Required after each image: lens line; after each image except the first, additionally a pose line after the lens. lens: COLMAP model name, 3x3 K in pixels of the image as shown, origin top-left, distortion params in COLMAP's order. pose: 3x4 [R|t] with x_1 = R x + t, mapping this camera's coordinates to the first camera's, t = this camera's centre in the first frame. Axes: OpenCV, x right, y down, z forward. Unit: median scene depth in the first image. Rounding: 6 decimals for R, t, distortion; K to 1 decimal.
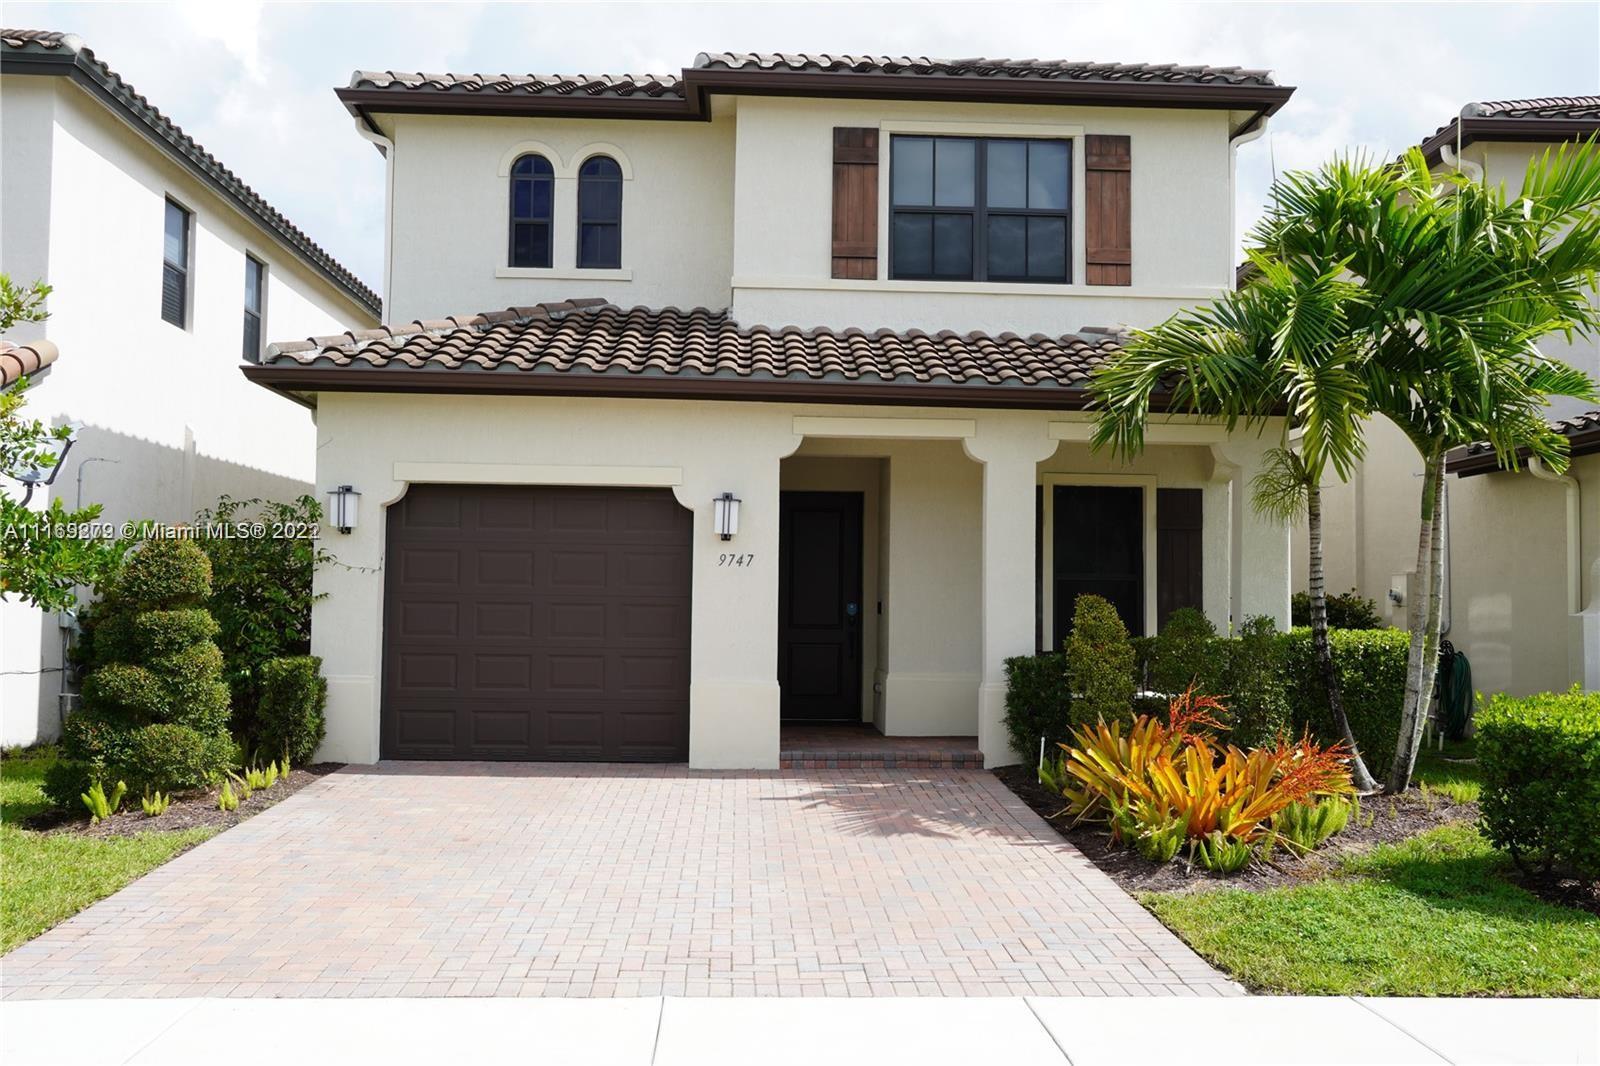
lens RADIAL K [[1392.7, 0, 801.1], [0, 1392.7, 534.8], [0, 0, 1]] dist [0.010886, 0.002158]
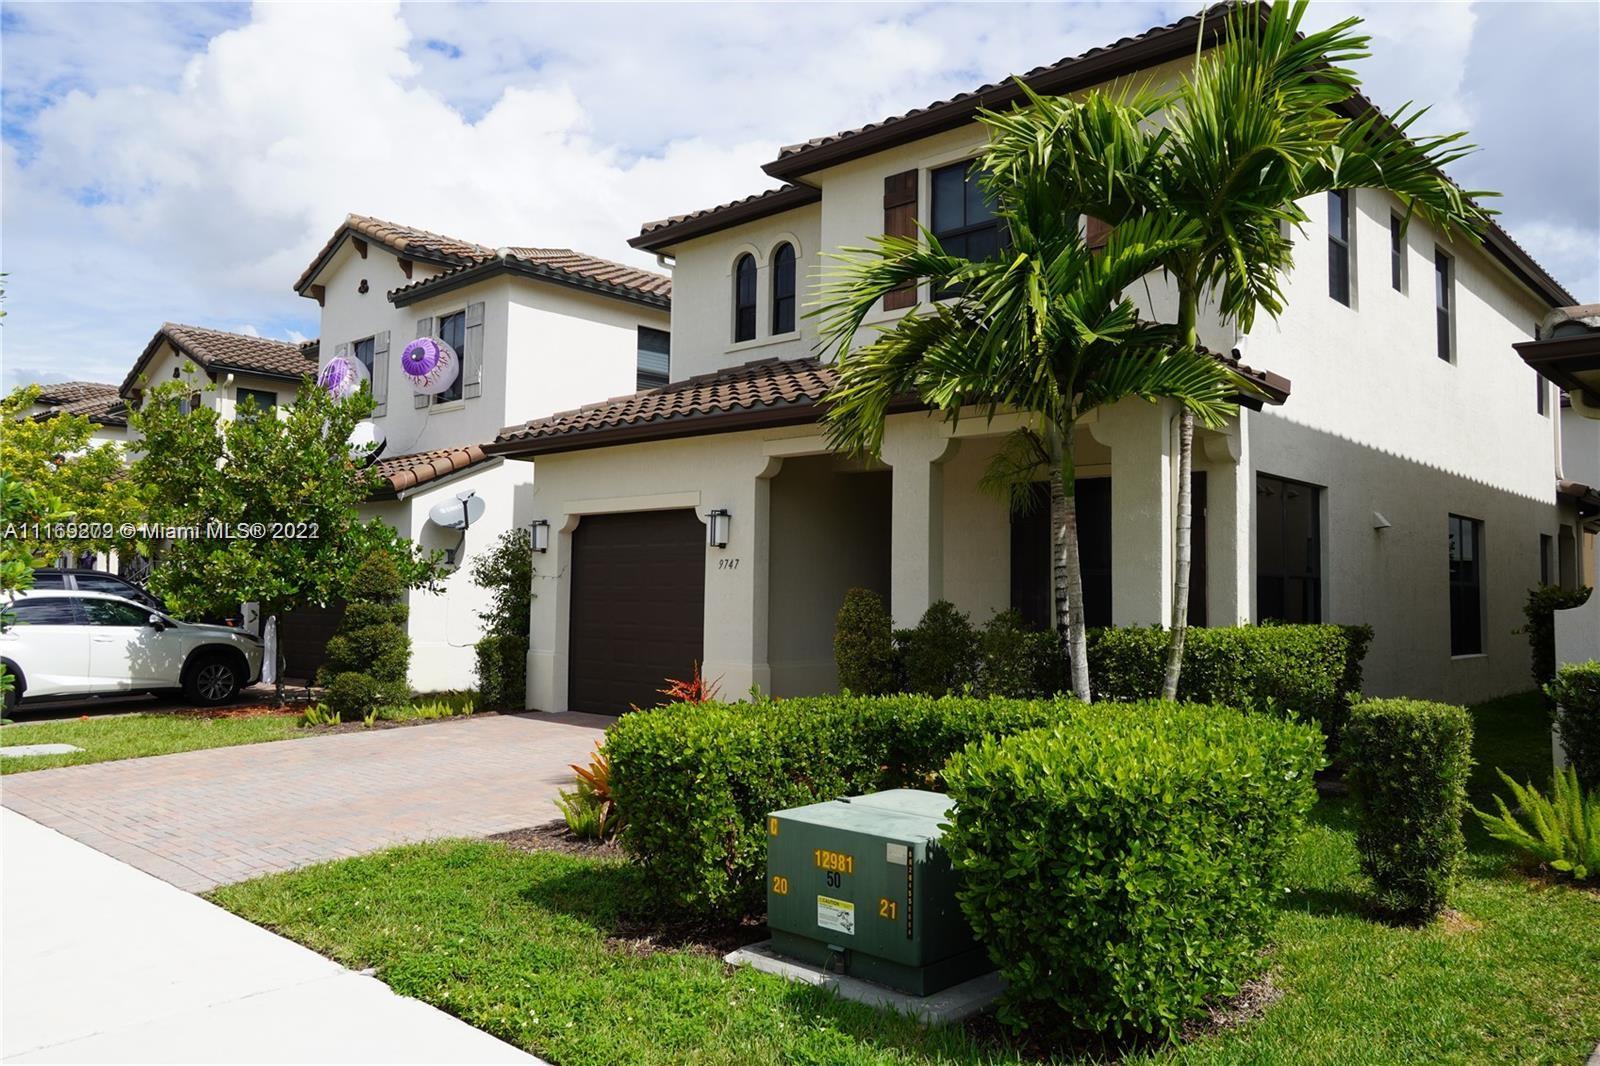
lens RADIAL K [[1203.9, 0, 799.9], [0, 1203.9, 530.3], [0, 0, 1]] dist [-0.010845, -0.002195]
pose [[0.696573, -0.044586, -0.716099, 0.659368], [0.030574, 0.999005, -0.032460, 0.021958], [0.716834, 0.000717, 0.697243, 0.272127]]
